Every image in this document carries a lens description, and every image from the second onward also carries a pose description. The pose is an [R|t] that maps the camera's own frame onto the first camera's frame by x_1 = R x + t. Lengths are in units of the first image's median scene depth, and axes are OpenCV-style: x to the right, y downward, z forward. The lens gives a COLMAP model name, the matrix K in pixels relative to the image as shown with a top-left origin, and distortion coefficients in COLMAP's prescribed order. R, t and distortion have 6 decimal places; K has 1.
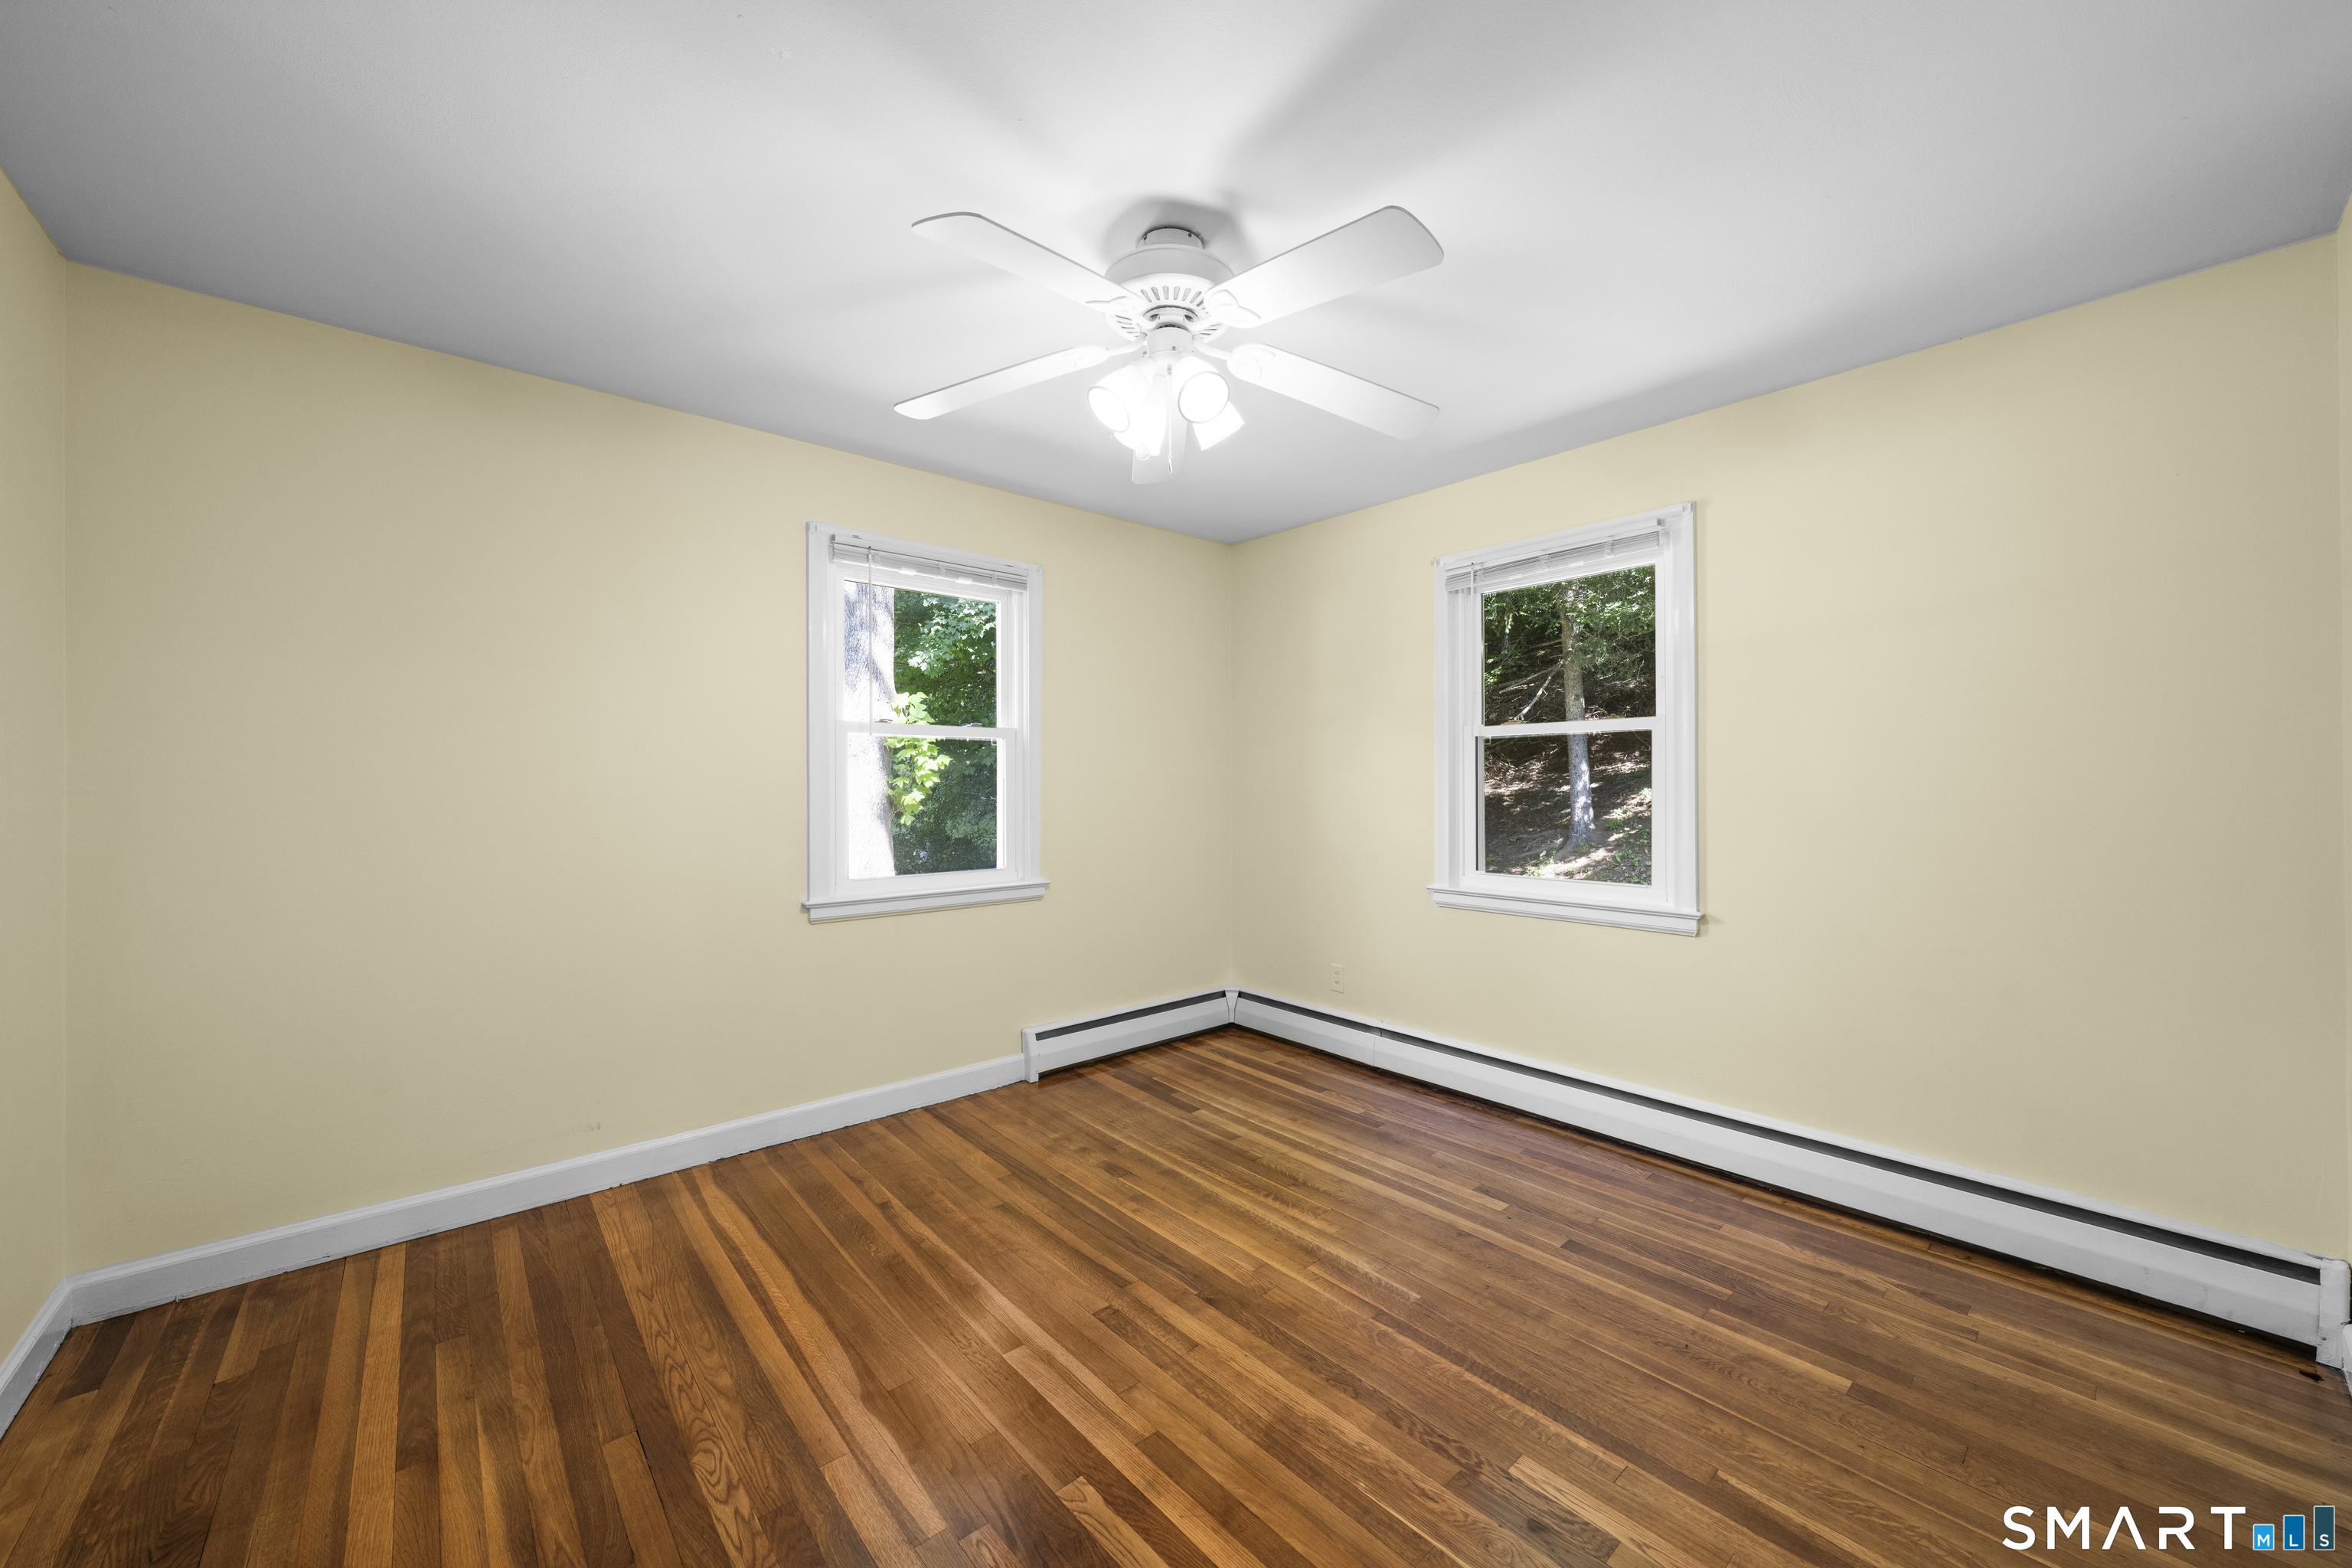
lens RADIAL K [[863.0, 0, 1170.8], [0, 863.0, 783.6], [0, 0, 1]] dist [-0.001296, -0.000114]
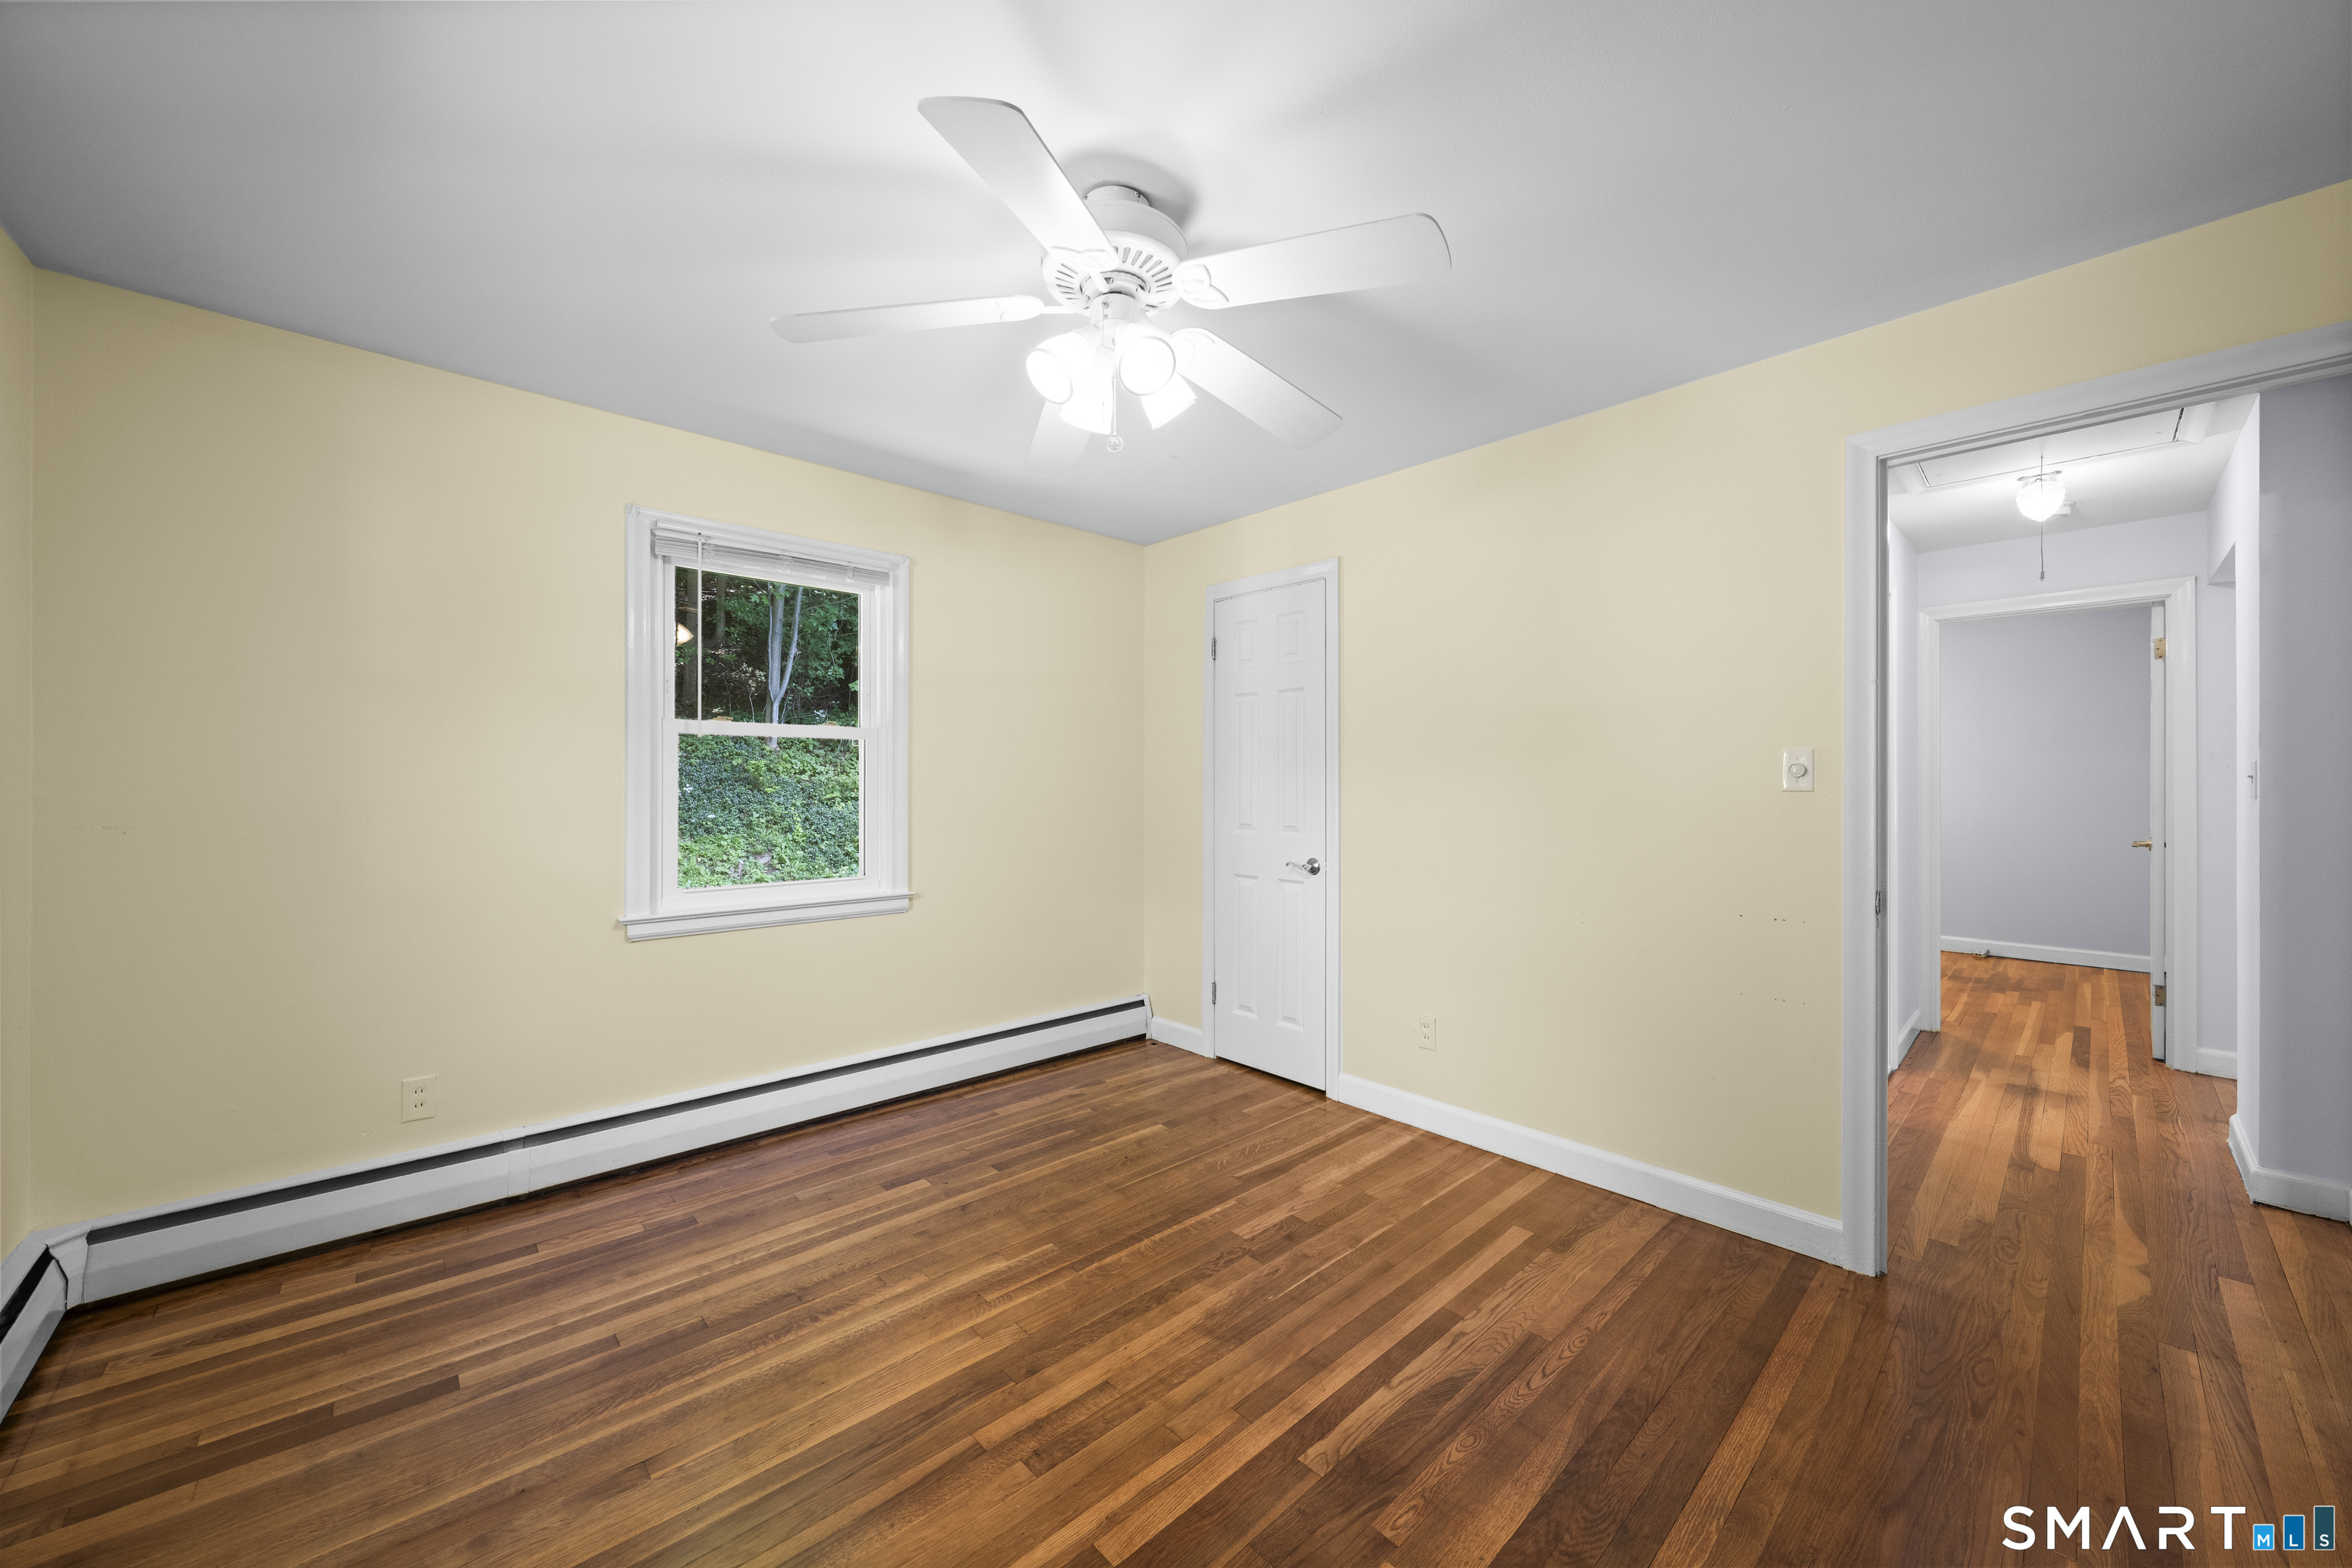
lens RADIAL K [[863.0, 0, 1172.3], [0, 863.0, 786.2], [0, 0, 1]] dist [-0.001296, -0.000114]
pose [[-0.033025, -0.000977, 0.999454, -0.709597], [0.000408, 0.999999, 0.000991, -0.002910], [-0.999454, 0.000440, -0.033024, 0.742523]]
